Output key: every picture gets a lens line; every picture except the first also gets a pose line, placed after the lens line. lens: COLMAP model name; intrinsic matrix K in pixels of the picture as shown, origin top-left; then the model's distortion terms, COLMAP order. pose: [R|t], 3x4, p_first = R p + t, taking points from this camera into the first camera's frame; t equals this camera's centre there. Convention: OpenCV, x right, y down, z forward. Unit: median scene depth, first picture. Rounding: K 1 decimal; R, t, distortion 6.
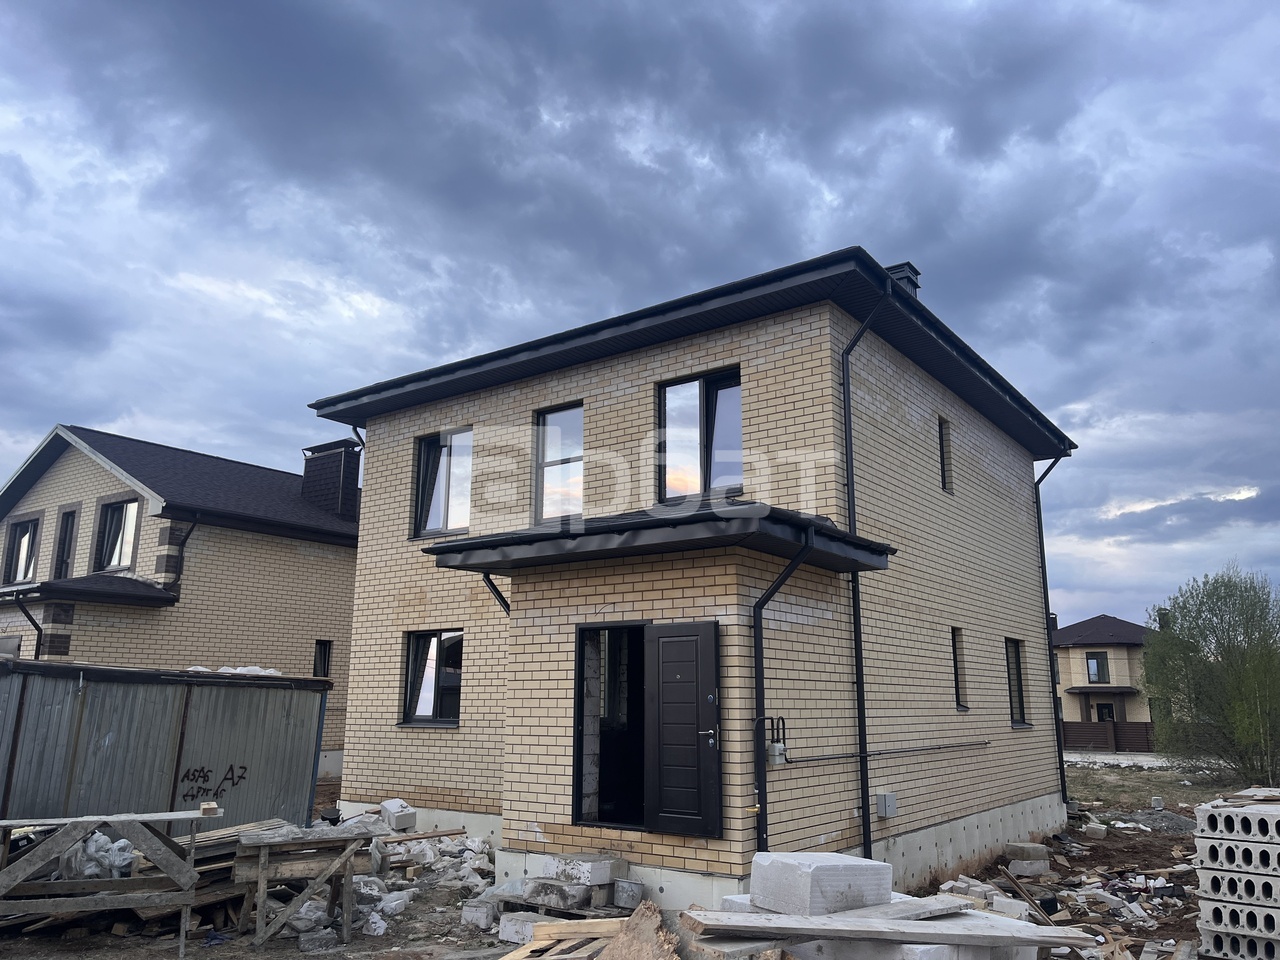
lens RADIAL K [[976.2, 0, 640.0], [0, 976.2, 480.0], [0, 0, 1]] dist [0.062521, -0.055017]
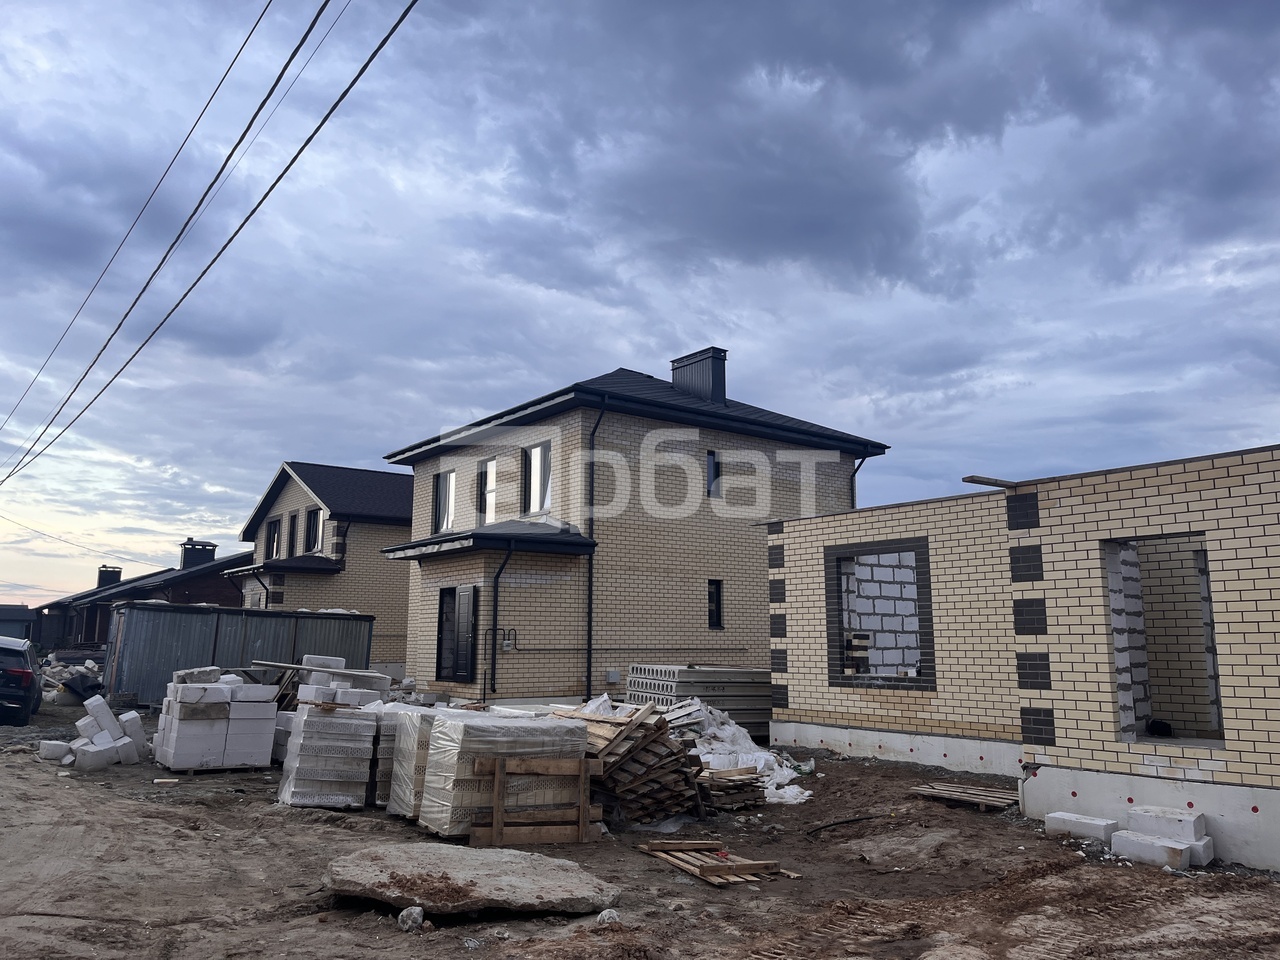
lens RADIAL K [[976.2, 0, 640.0], [0, 976.2, 480.0], [0, 0, 1]] dist [0.062521, -0.055017]
pose [[0.957806, -0.048508, -0.283292, 0.888280], [0.064665, 0.996754, 0.047959, -0.138507], [0.280046, -0.064255, 0.957834, -0.792623]]
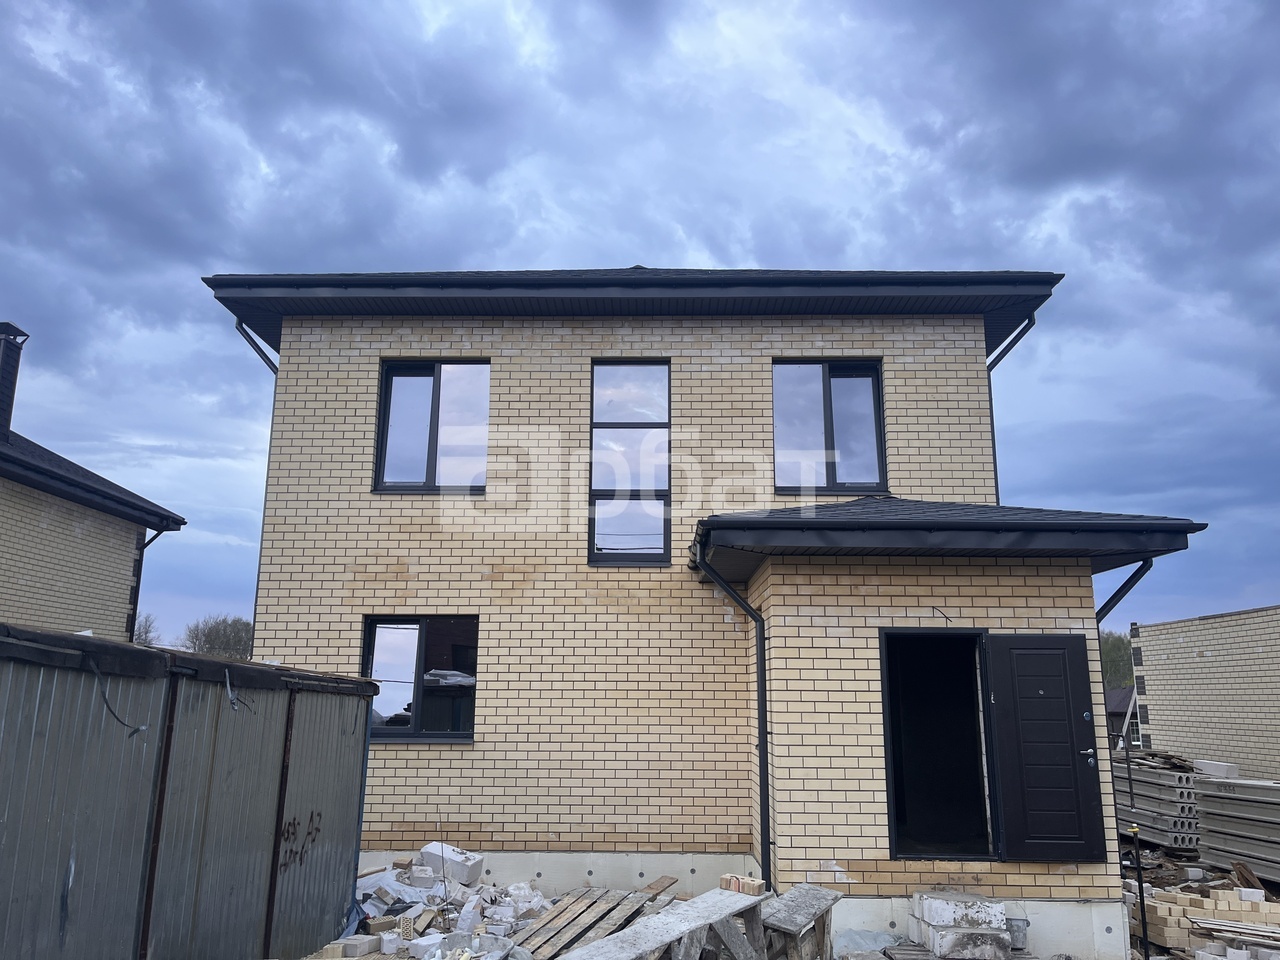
lens RADIAL K [[976.2, 0, 640.0], [0, 976.2, 480.0], [0, 0, 1]] dist [0.062521, -0.055017]
pose [[0.814881, 0.122988, 0.566431, -0.731179], [-0.130466, 0.991071, -0.027498, 0.067372], [-0.564755, -0.051493, 0.823651, 0.398872]]
